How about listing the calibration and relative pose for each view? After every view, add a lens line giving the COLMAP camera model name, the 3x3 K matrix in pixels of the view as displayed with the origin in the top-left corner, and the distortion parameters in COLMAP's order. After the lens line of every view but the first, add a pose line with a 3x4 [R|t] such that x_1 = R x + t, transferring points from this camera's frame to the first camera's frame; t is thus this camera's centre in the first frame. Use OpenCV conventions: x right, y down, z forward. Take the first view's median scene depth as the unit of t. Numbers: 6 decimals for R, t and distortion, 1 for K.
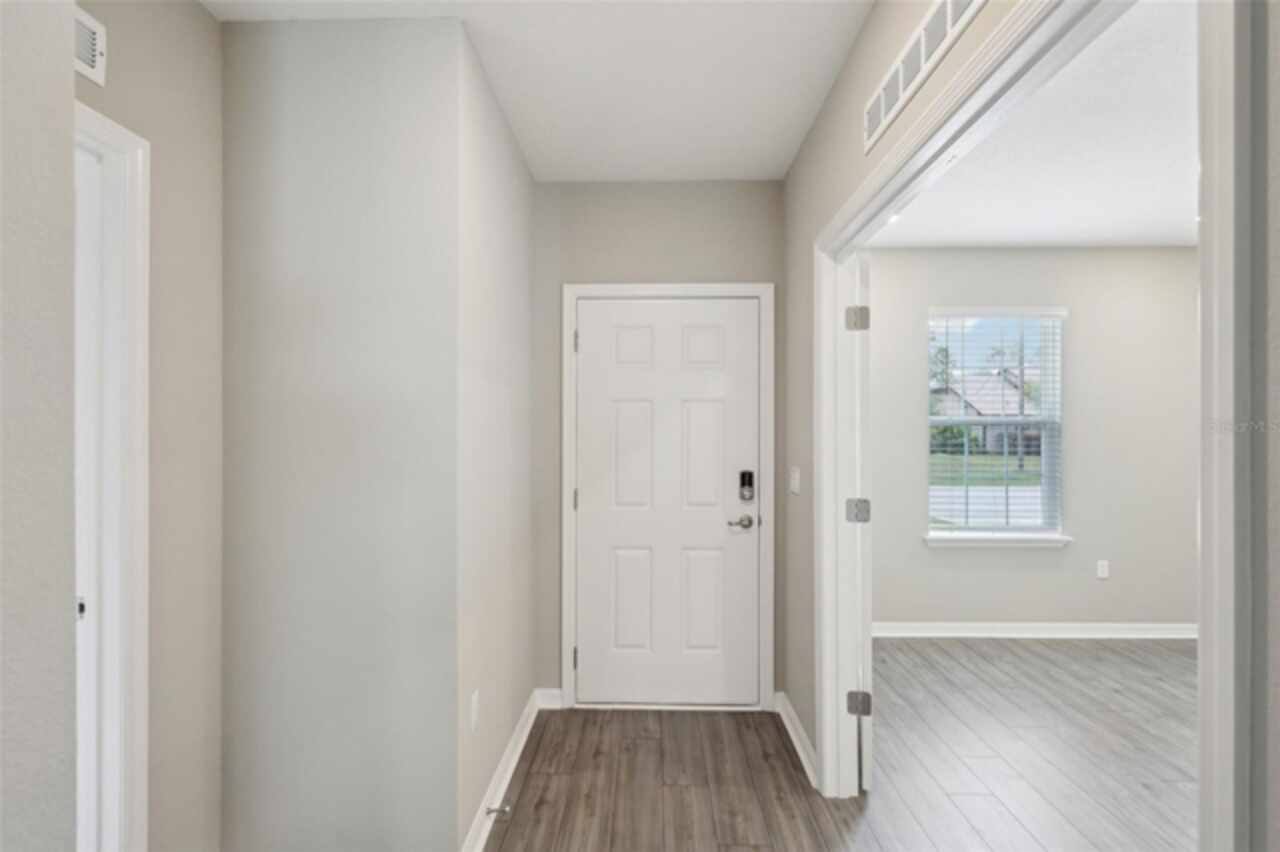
lens RADIAL K [[595.4, 0, 638.2], [0, 595.4, 427.5], [0, 0, 1]] dist [-0.003632, -0.000909]
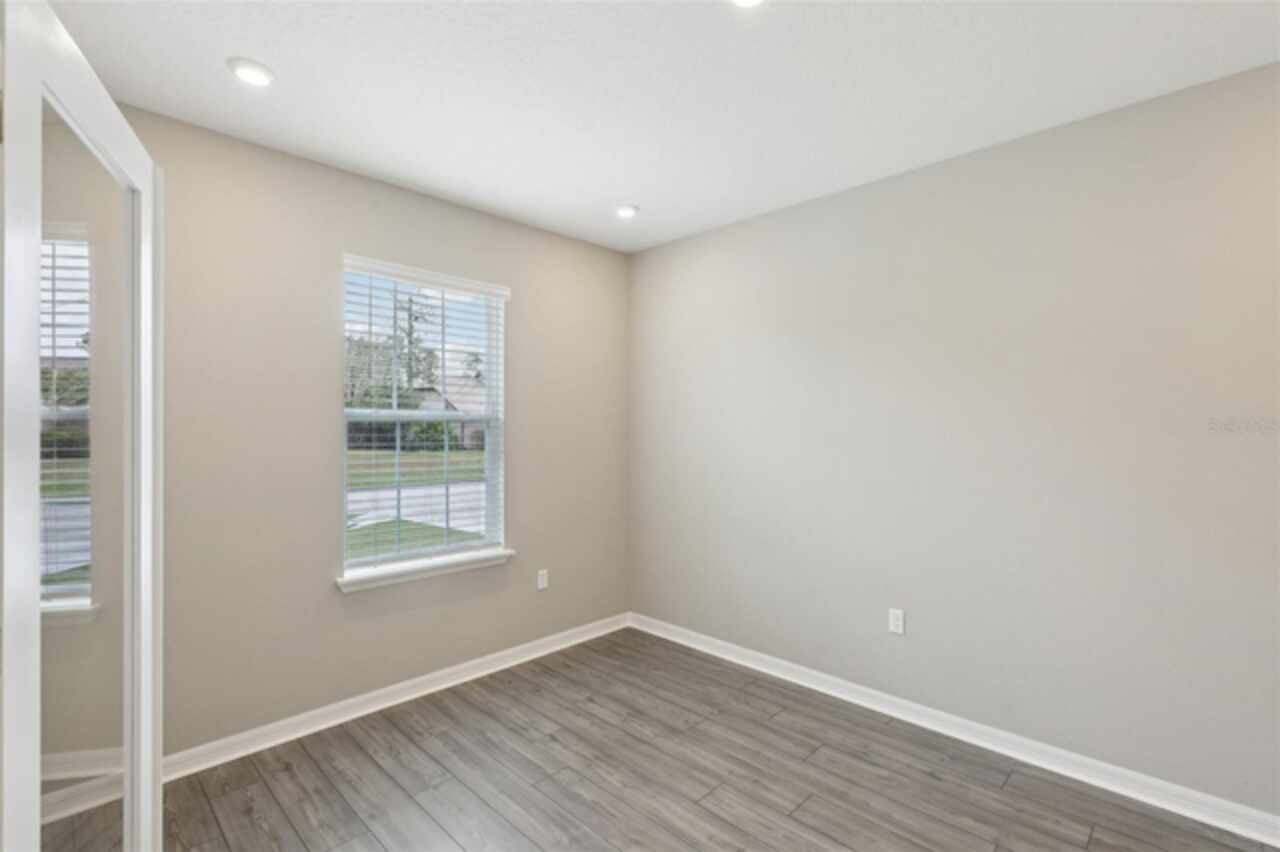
lens RADIAL K [[595.4, 0, 637.5], [0, 595.4, 428.7], [0, 0, 1]] dist [-0.003632, -0.000909]
pose [[0.690320, -0.000026, 0.723505, 0.218114], [-0.004871, 0.999977, 0.004683, 0.000208], [-0.723488, -0.006757, 0.690304, 0.260681]]
